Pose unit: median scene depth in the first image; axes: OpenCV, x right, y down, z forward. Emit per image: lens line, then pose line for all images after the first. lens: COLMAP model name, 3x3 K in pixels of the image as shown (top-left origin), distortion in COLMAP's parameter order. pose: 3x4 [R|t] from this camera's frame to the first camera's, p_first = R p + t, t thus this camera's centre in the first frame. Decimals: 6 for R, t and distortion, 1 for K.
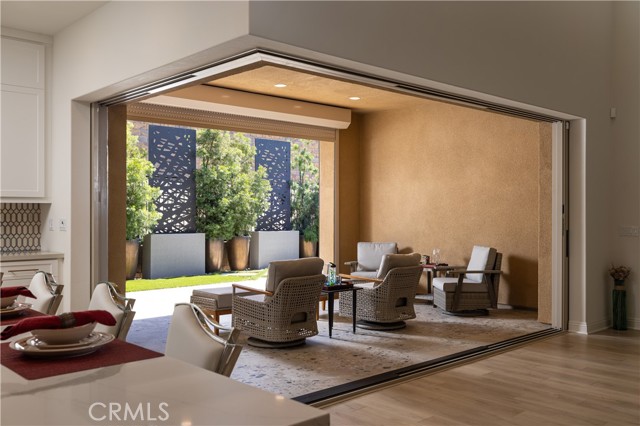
lens RADIAL K [[612.7, 0, 317.1], [0, 612.7, 211.4], [0, 0, 1]] dist [0.004385, 0.000000]
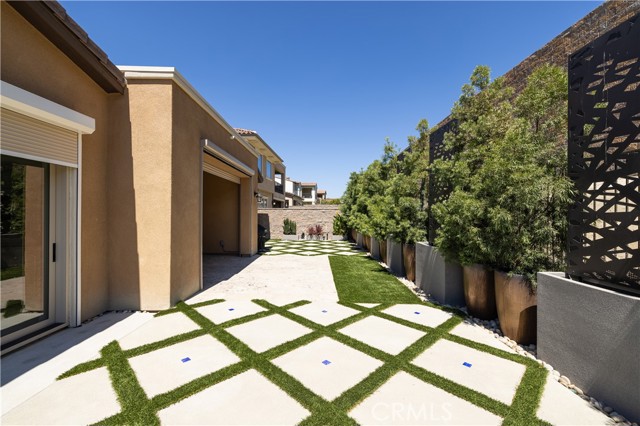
lens RADIAL K [[287.1, 0, 327.3], [0, 287.1, 209.0], [0, 0, 1]] dist [0.018157, -0.001351]
pose [[-0.659831, -0.010151, -0.751345, 0.032782], [0.000027, 0.999908, -0.013532, -0.012330], [0.751414, -0.008949, -0.659771, 0.983852]]
